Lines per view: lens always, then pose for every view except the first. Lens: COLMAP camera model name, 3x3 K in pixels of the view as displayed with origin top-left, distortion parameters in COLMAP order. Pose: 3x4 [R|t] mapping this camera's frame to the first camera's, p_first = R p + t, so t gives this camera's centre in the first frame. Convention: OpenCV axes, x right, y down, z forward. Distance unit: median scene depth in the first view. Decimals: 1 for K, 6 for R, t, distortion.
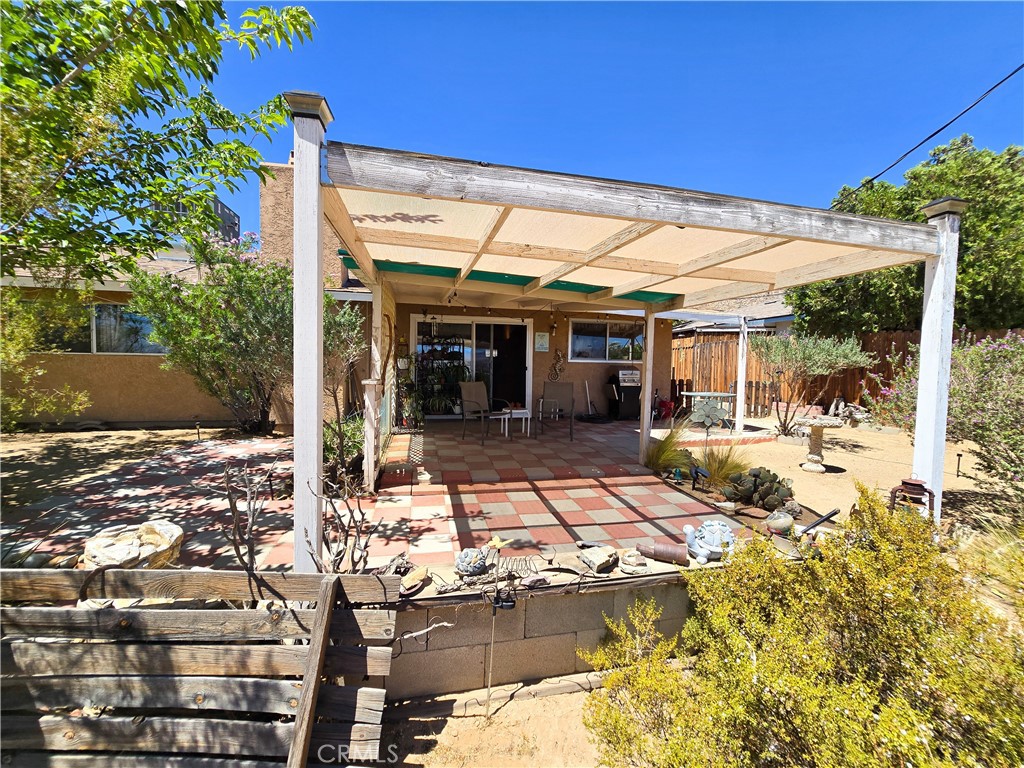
lens RADIAL K [[420.7, 0, 512.0], [0, 420.7, 384.0], [0, 0, 1]] dist [-0.000747, 0.000007]
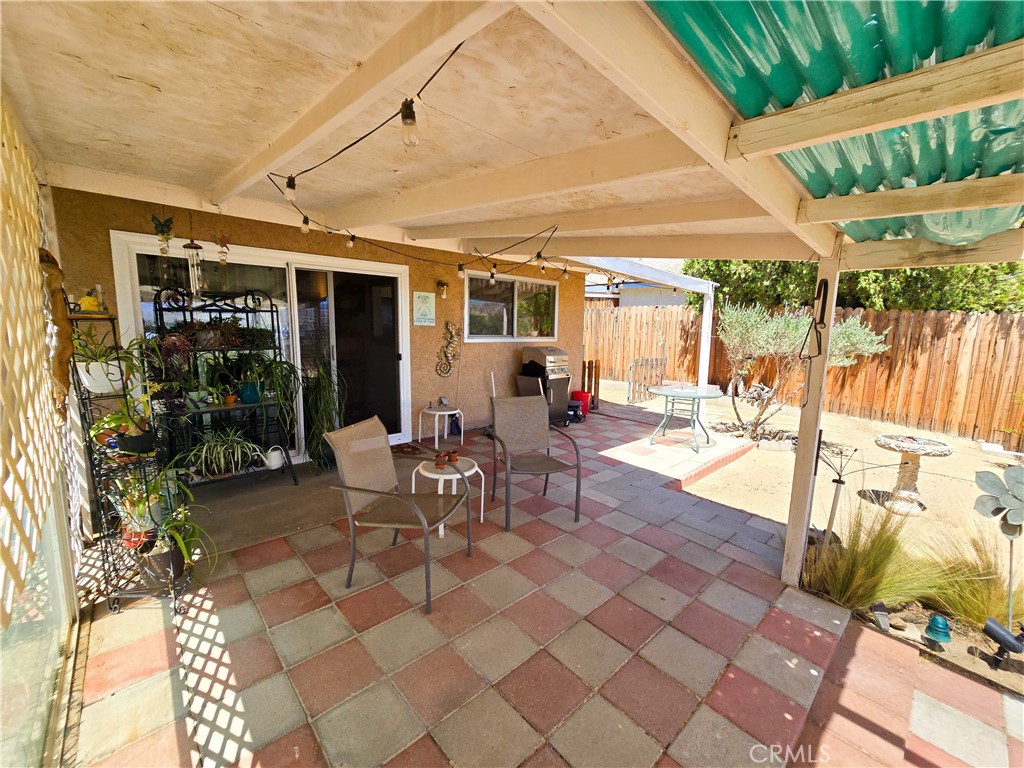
lens RADIAL K [[420.7, 0, 512.0], [0, 420.7, 384.0], [0, 0, 1]] dist [-0.000747, 0.000007]
pose [[0.864299, -0.070492, 0.498014, -0.120665], [0.018019, 0.993834, 0.109402, -0.061477], [-0.502655, -0.085582, 0.860240, 0.458270]]
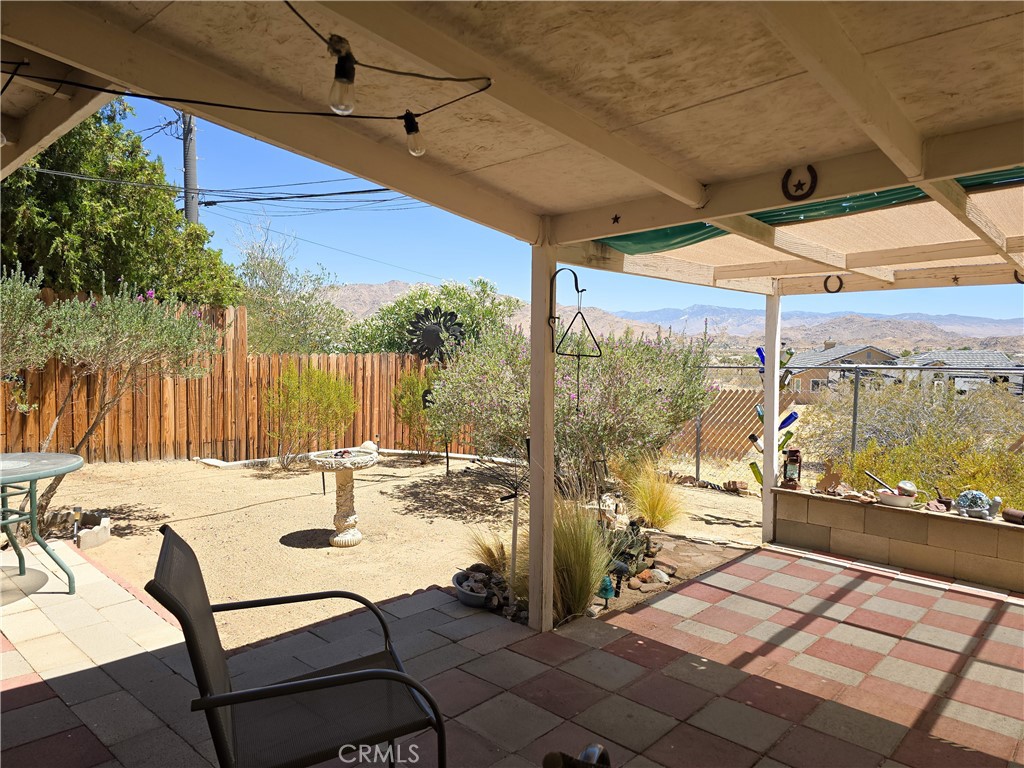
lens RADIAL K [[693.4, 0, 512.0], [0, 693.4, 384.0], [0, 0, 1]] dist [0.033429, -0.001224]
pose [[-0.580975, -0.075890, 0.810376, -0.119256], [0.011933, 0.994742, 0.101710, -0.070273], [-0.813834, 0.068761, -0.577015, 0.871387]]
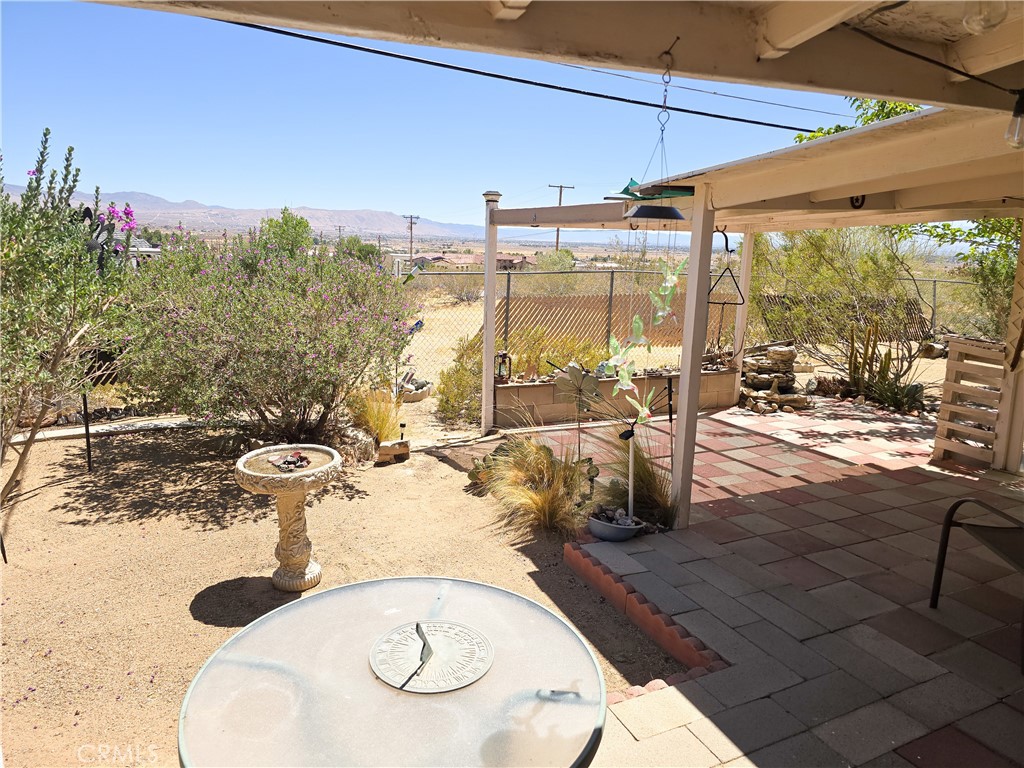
lens RADIAL K [[693.4, 0, 512.0], [0, 693.4, 384.0], [0, 0, 1]] dist [0.033429, -0.001224]
pose [[-0.967005, -0.008021, -0.254632, 0.459421], [-0.071497, 0.967880, 0.241033, -0.098919], [0.244520, 0.251286, -0.936518, 1.052866]]
